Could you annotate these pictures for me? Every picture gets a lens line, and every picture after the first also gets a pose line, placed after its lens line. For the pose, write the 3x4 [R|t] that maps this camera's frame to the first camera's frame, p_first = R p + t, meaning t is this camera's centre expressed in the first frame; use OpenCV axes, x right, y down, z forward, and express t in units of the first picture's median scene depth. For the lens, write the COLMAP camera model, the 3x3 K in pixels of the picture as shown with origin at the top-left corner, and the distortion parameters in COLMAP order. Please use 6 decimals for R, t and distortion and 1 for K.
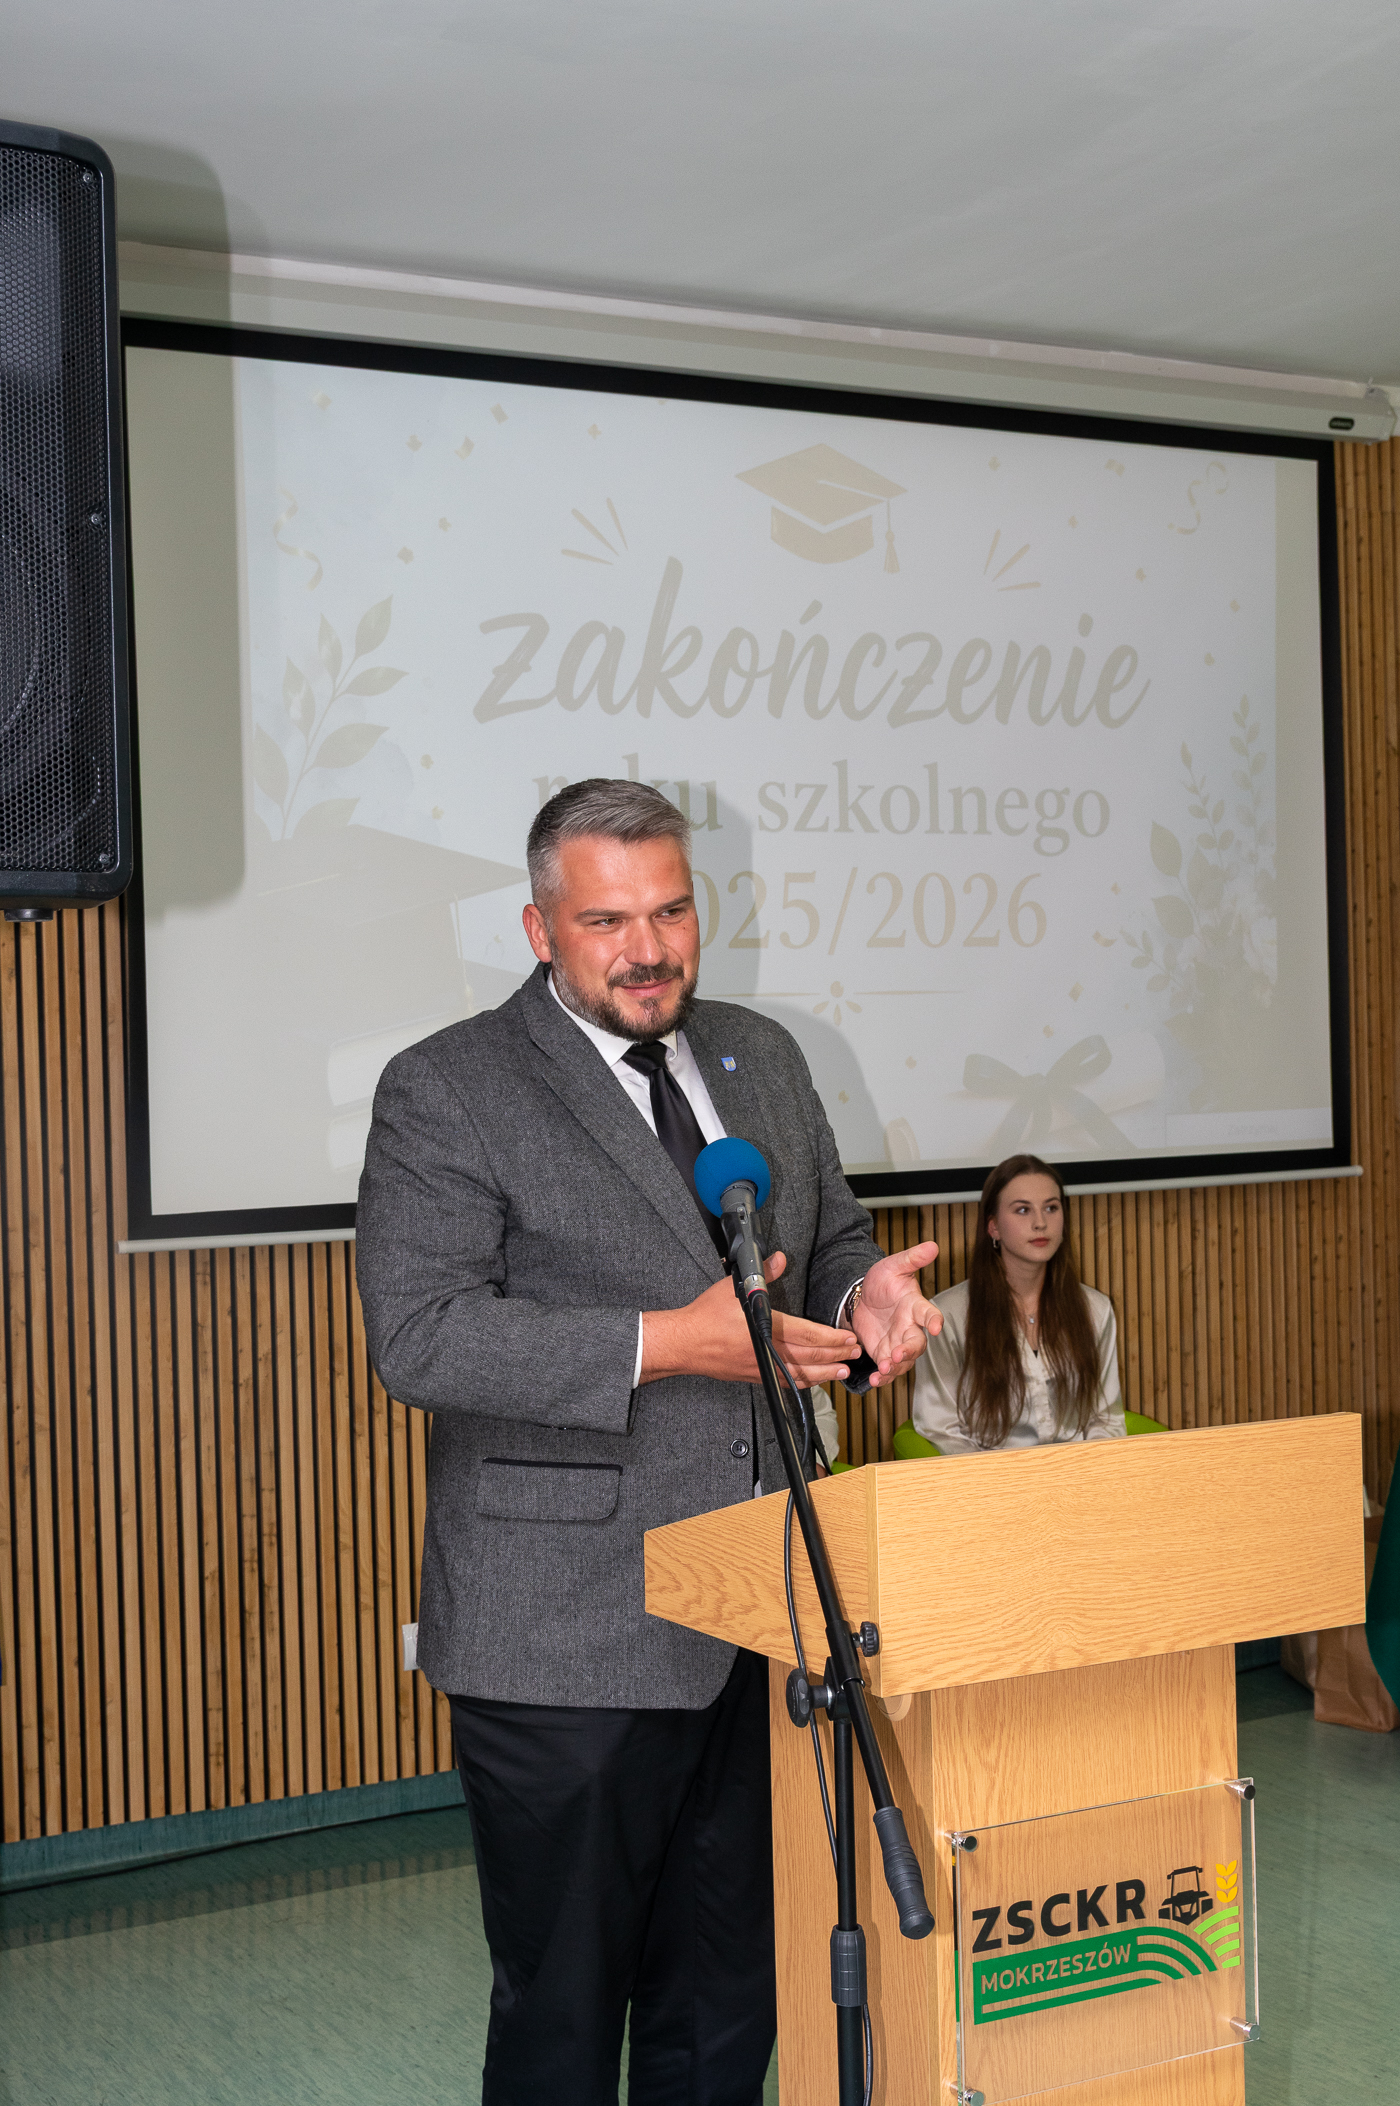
lens RADIAL K [[2799.6, 0, 700.0], [0, 2799.6, 1053.0], [0, 0, 1]] dist [0.012873, -0.048298]
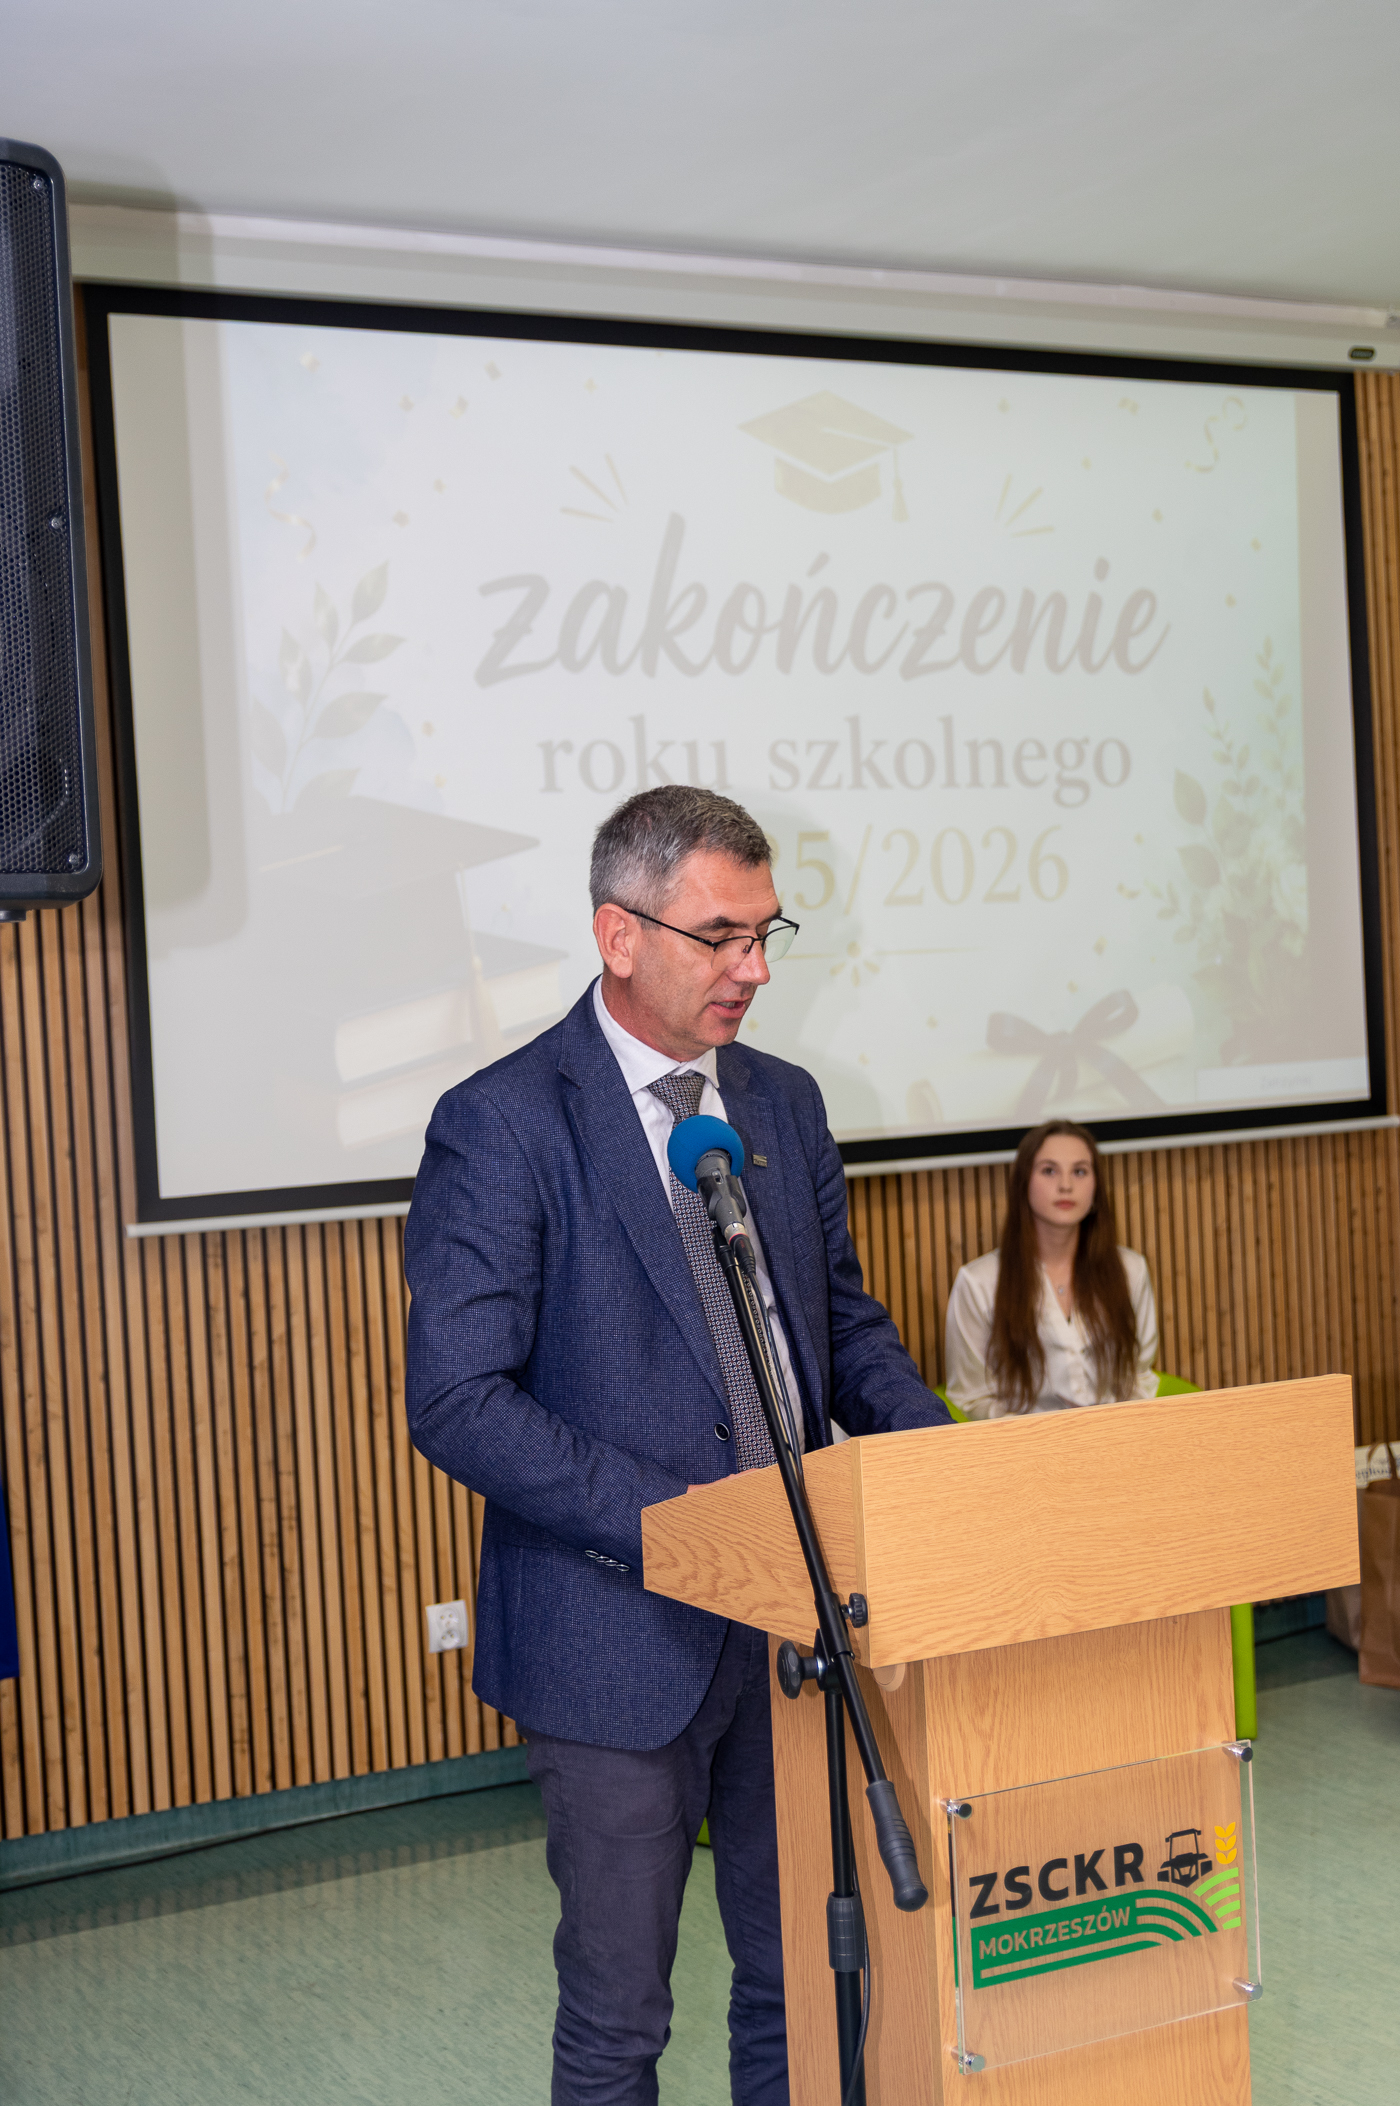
lens RADIAL K [[2907.6, 0, 711.7], [0, 2907.6, 1055.6], [0, 0, 1]] dist [0.006584, -0.019514]
pose [[0.999636, -0.024249, -0.011845, 0.010837], [0.024440, 0.999569, 0.016265, -0.003788], [0.011445, -0.016549, 0.999798, -0.018884]]
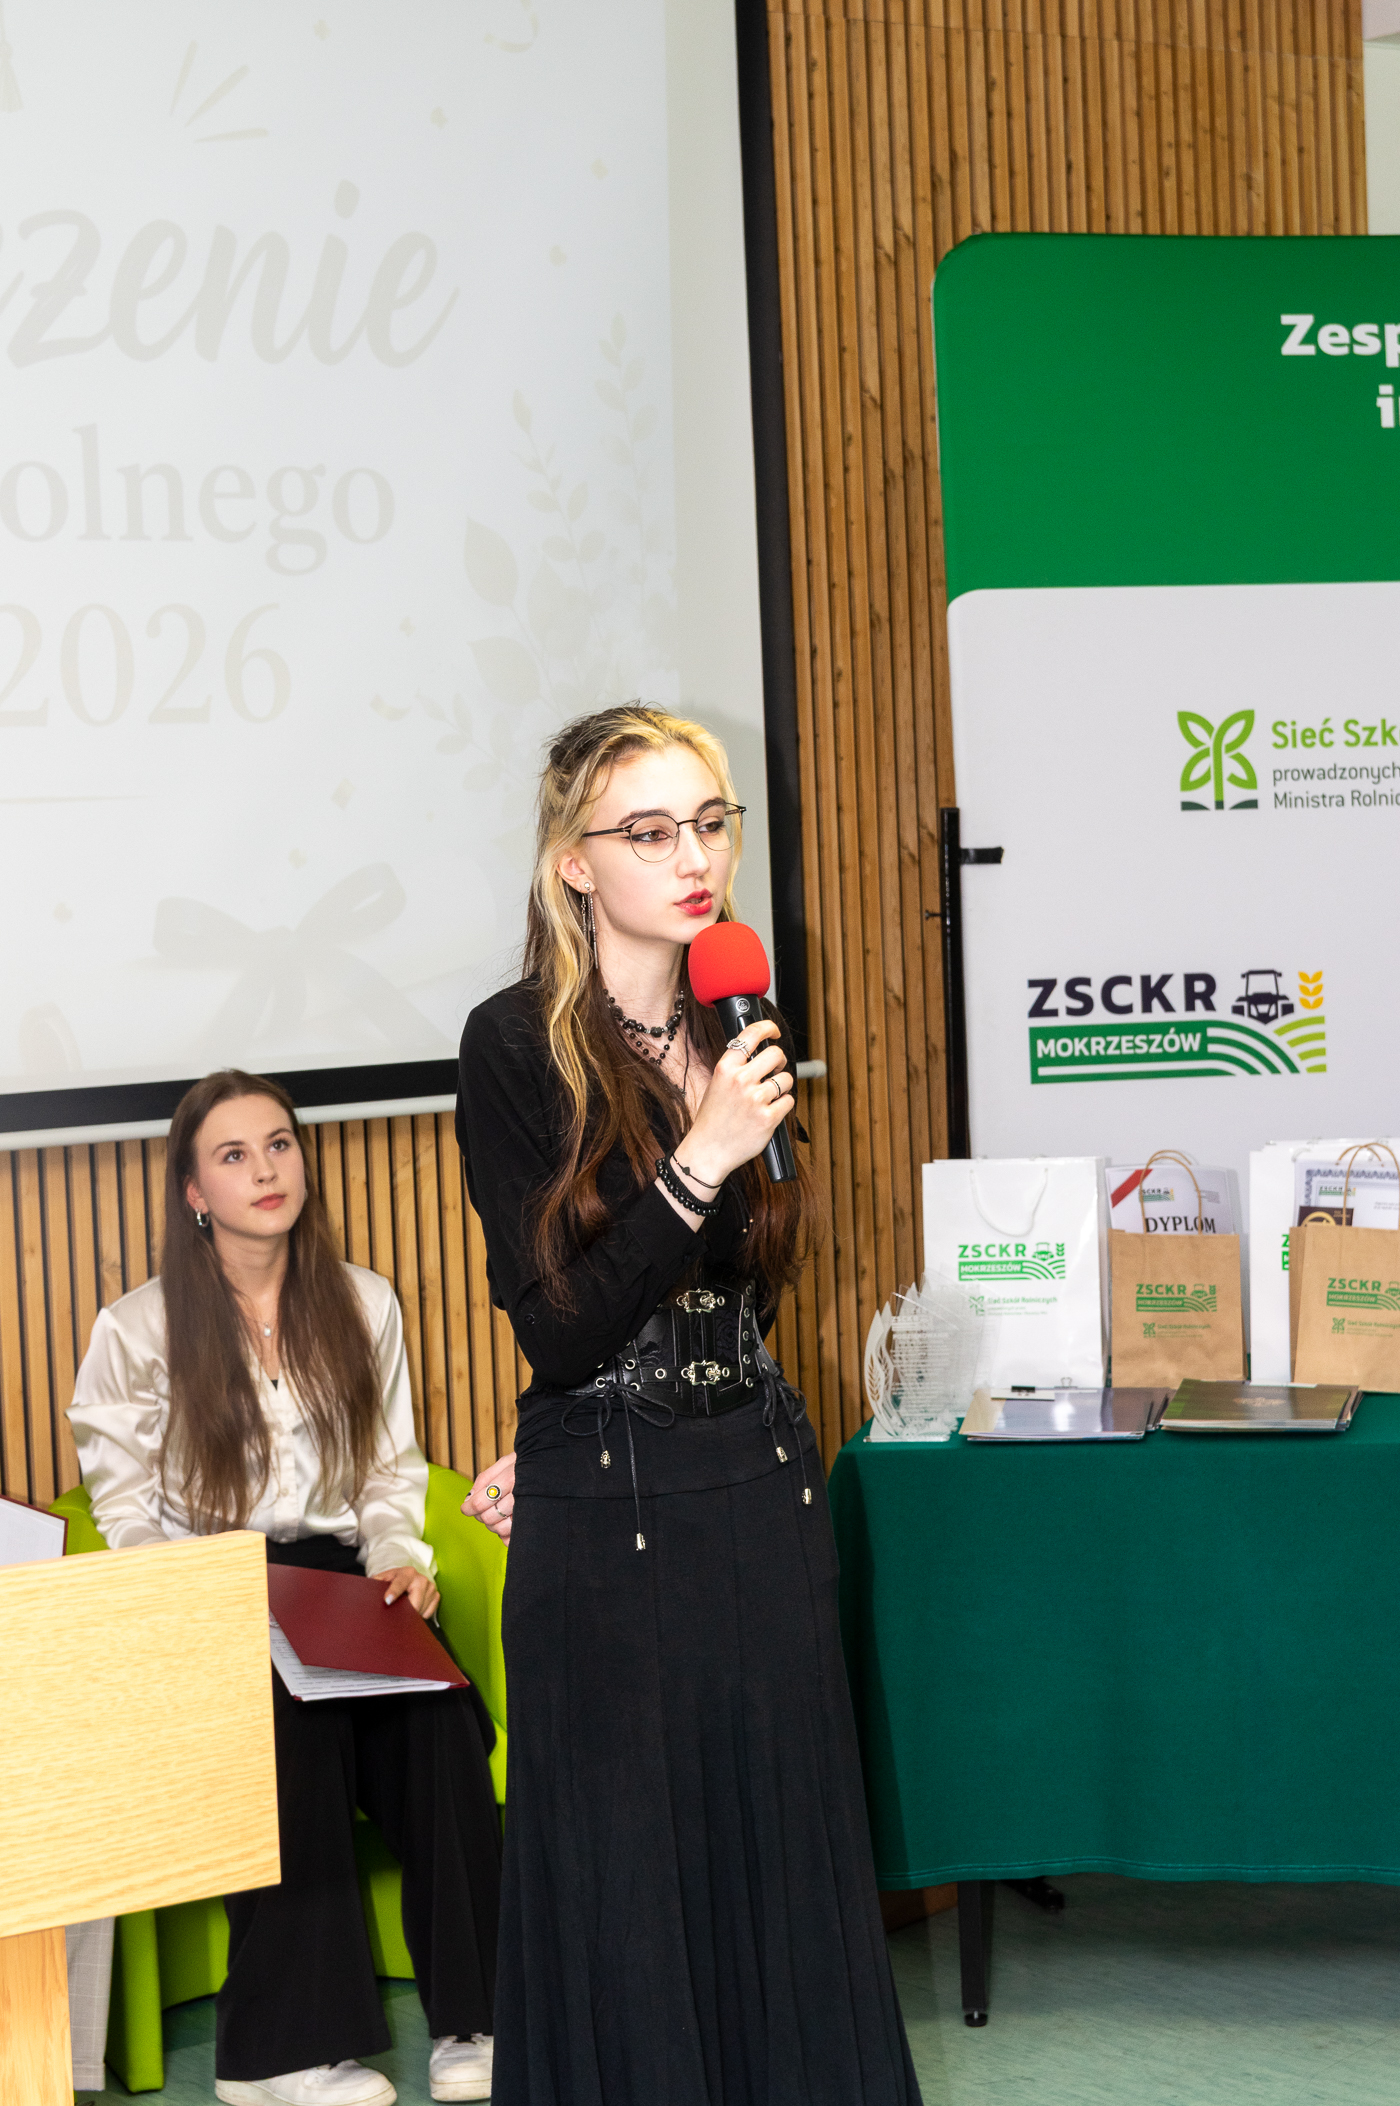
lens RADIAL K [[4300.3, 0, 703.0], [0, 4300.3, 1078.0], [0, 0, 1]] dist [0.024313, -0.036466]
pose [[0.991764, -0.022943, 0.126004, 0.102599], [0.016884, 0.998659, 0.048942, -0.004735], [-0.126958, -0.046412, 0.990822, 0.044386]]
